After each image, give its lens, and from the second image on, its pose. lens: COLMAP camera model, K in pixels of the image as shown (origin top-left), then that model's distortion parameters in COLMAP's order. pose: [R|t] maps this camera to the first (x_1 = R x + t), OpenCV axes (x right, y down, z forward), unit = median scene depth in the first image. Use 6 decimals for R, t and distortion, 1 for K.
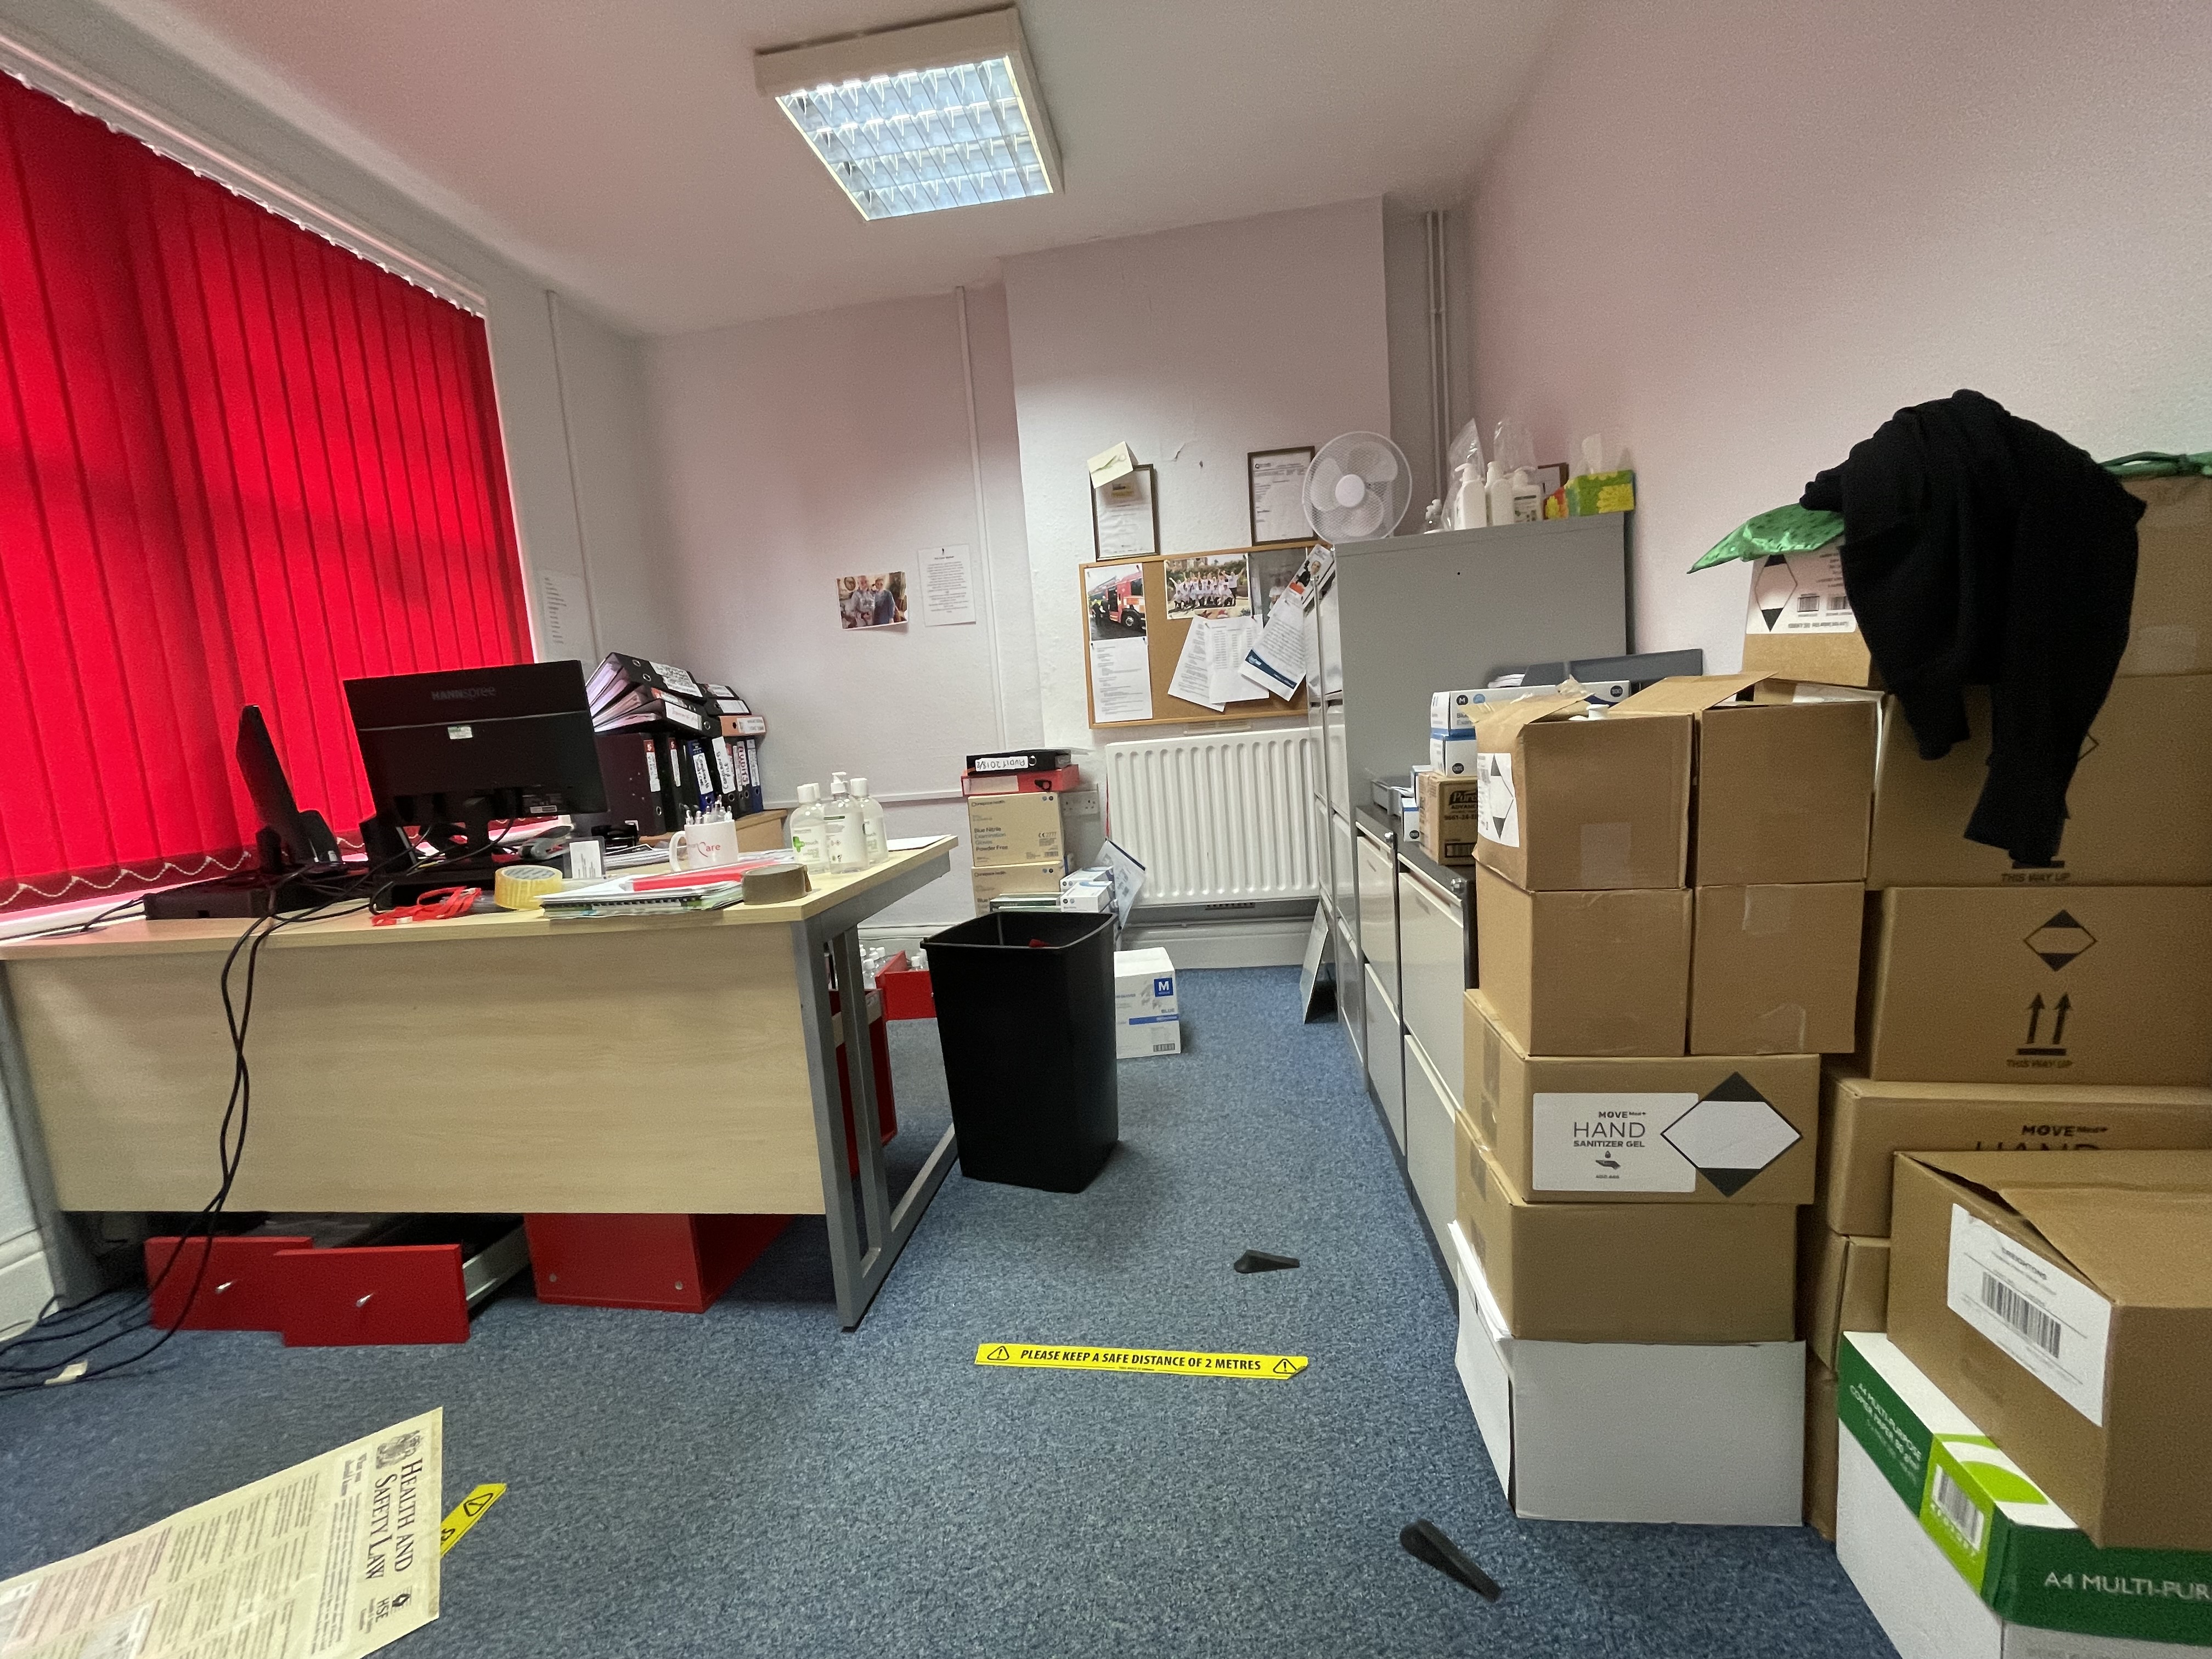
lens RADIAL K [[896.2, 0, 1103.4], [0, 896.2, 832.4], [0, 0, 1]] dist [-0.003570, 0.000232]
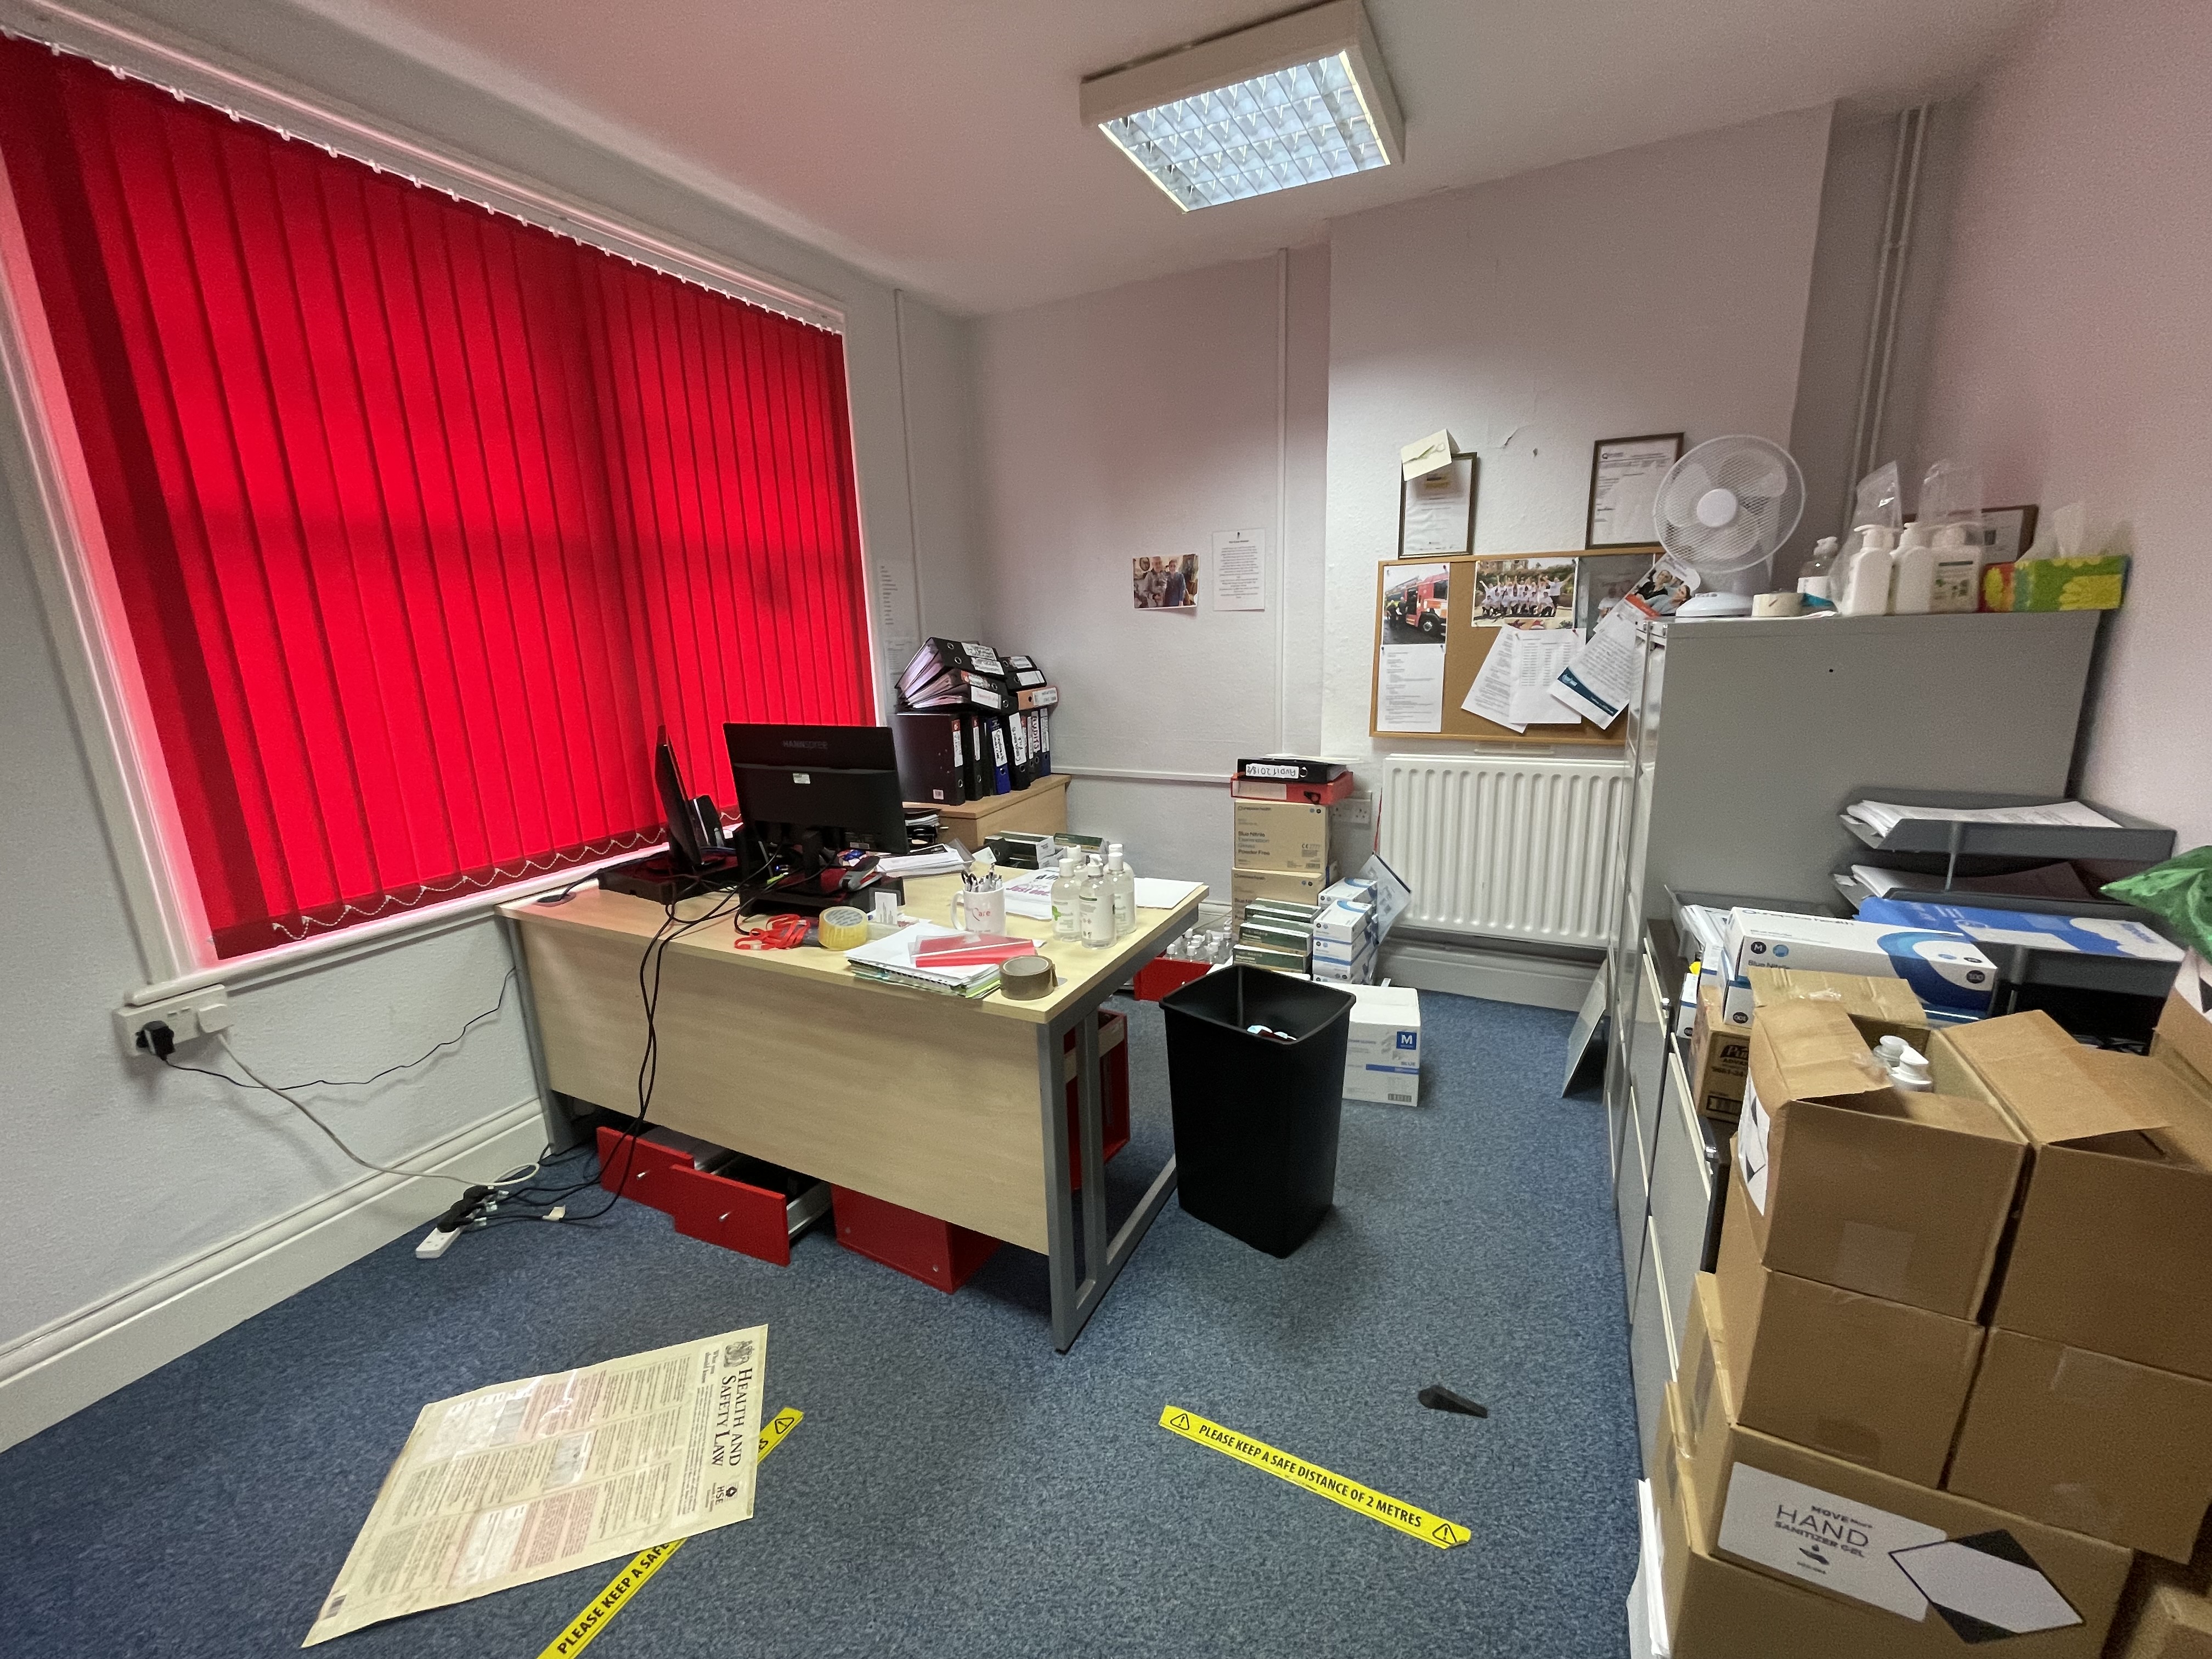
lens RADIAL K [[896.2, 0, 1101.0], [0, 896.2, 826.3], [0, 0, 1]] dist [-0.003570, 0.000232]
pose [[0.943998, 0.118386, -0.307981, 0.035168], [-0.078718, 0.987268, 0.138221, -0.231127], [0.320423, -0.106237, 0.941298, -0.008381]]
